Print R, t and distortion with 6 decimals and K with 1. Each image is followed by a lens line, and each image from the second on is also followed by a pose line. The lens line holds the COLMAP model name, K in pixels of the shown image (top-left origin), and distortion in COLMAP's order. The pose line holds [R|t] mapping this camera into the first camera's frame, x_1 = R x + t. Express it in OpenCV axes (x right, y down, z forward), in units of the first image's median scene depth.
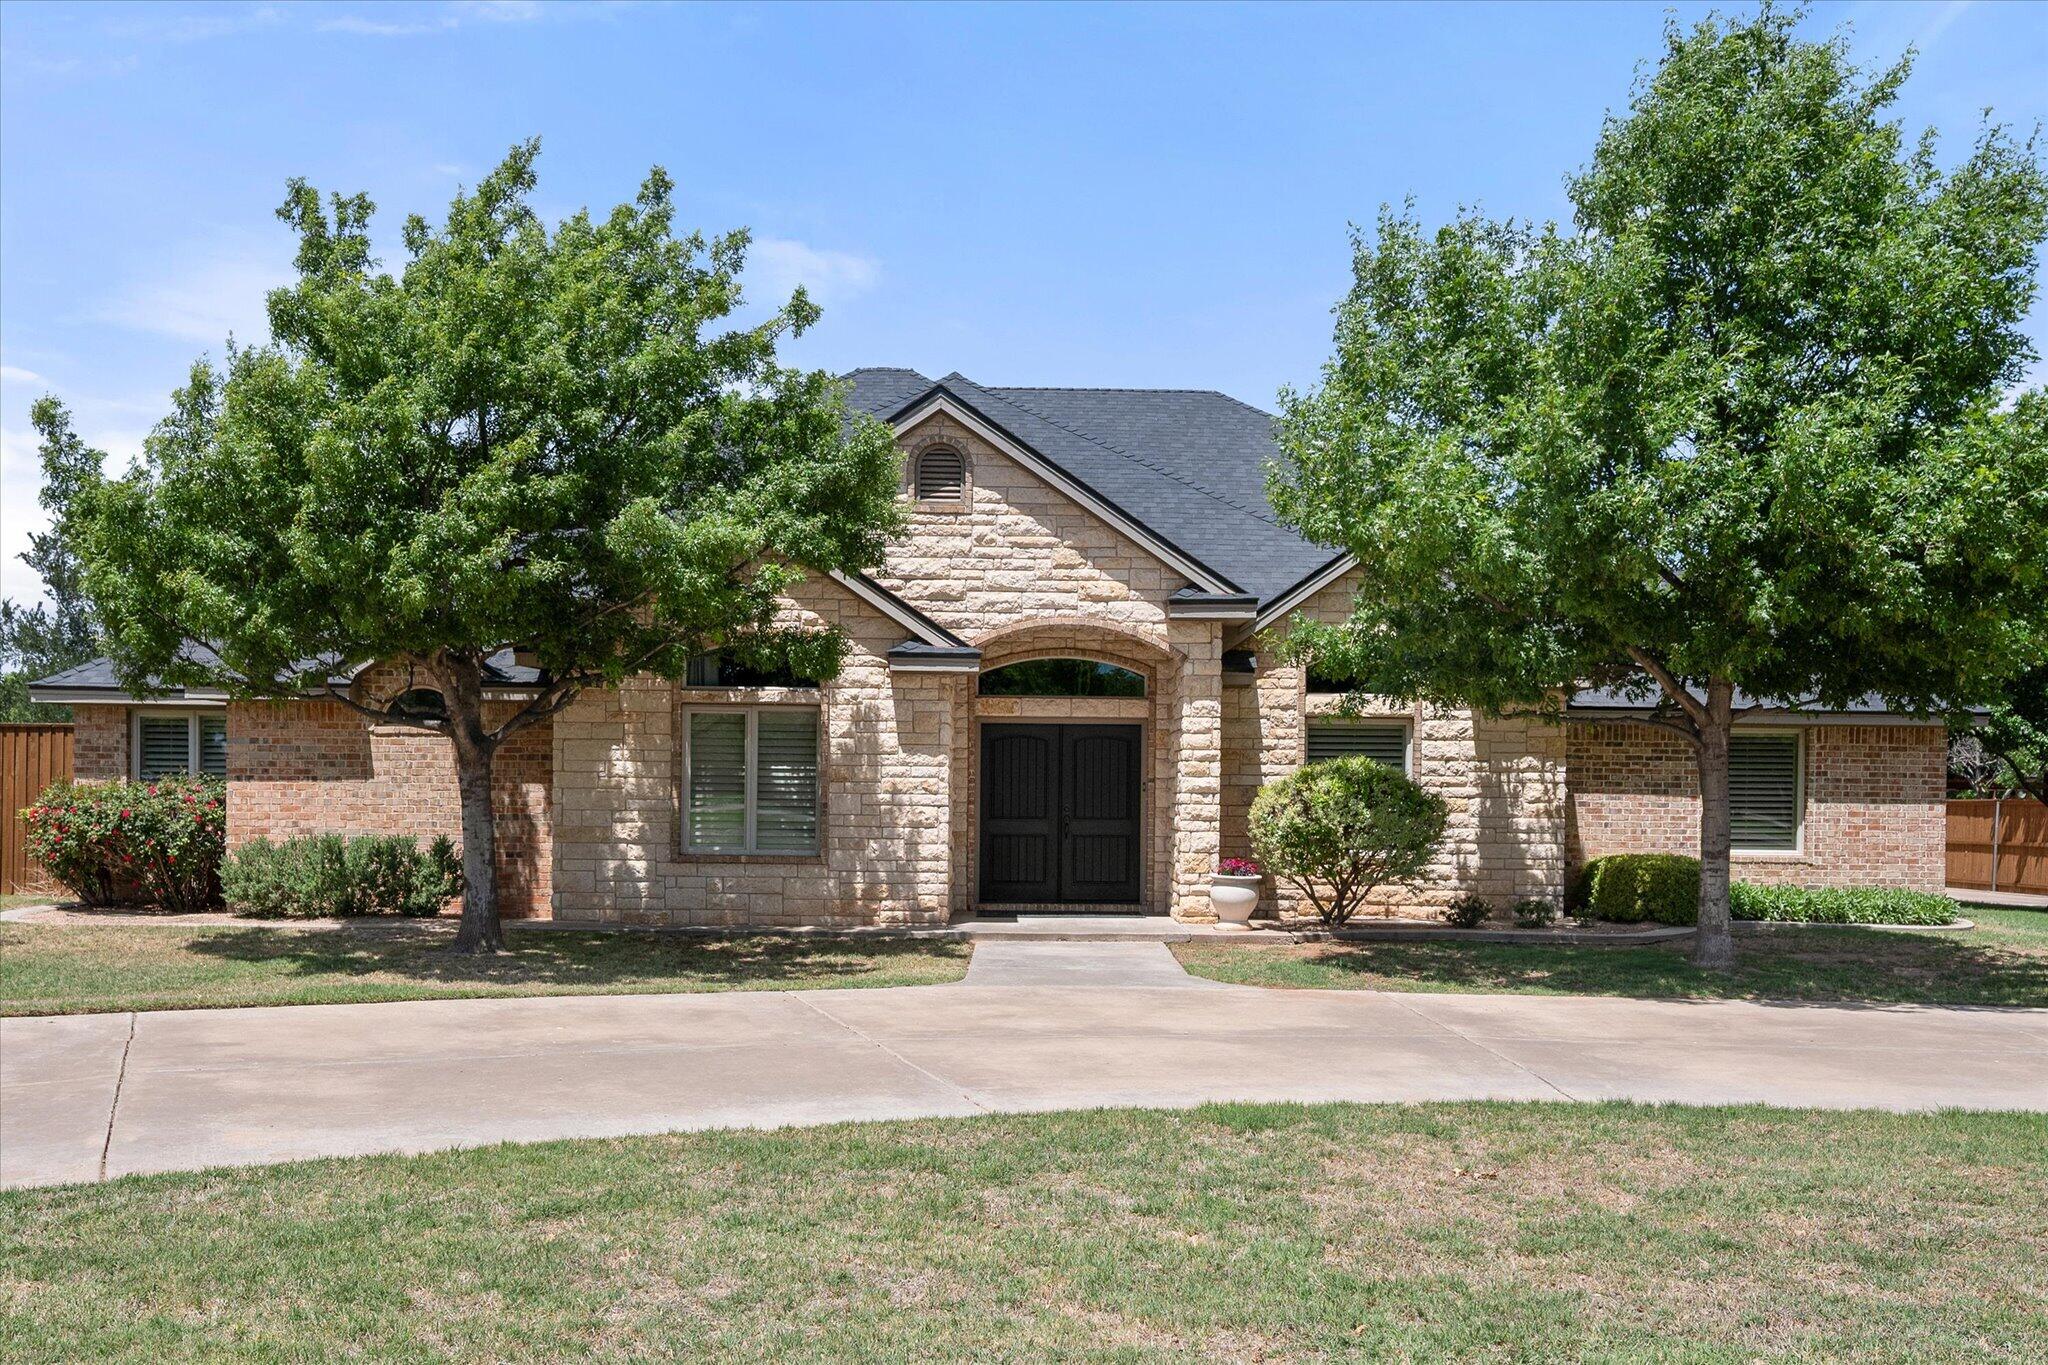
lens RADIAL K [[1751.6, 0, 1069.7], [0, 1751.6, 889.1], [0, 0, 1]] dist [0.000925, -0.000191]
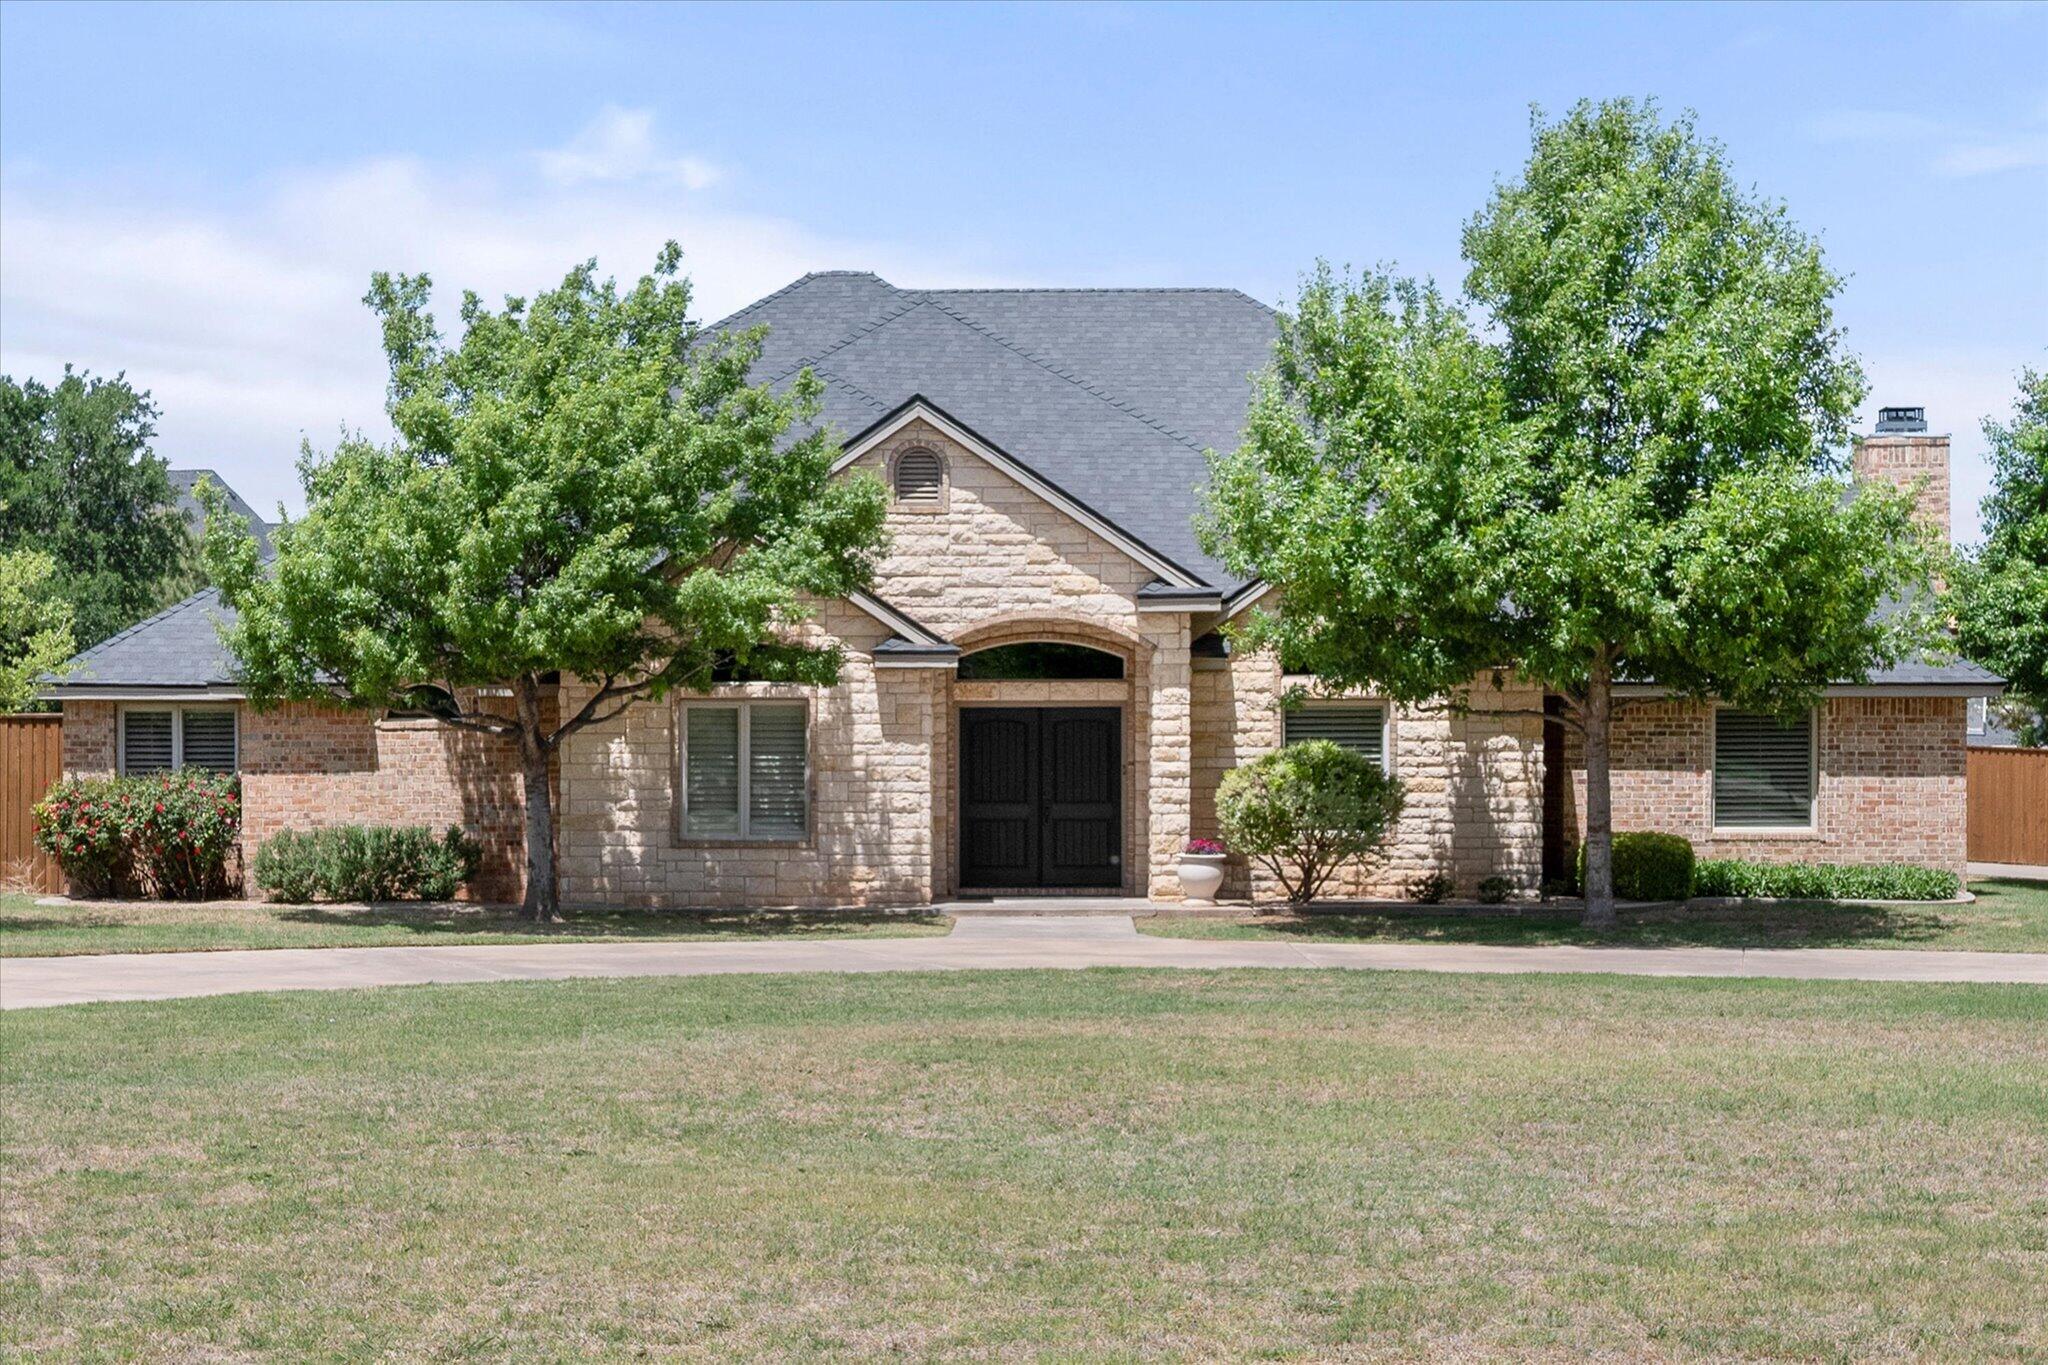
lens RADIAL K [[3713.1, 0, 1025.5], [0, 3713.1, 932.6], [0, 0, 1]] dist [0.022439, -0.001618]
pose [[0.999382, -0.009455, -0.033868, 0.062163], [0.009386, 0.999954, -0.002209, 0.041717], [0.033888, 0.001890, 0.999424, -1.209045]]
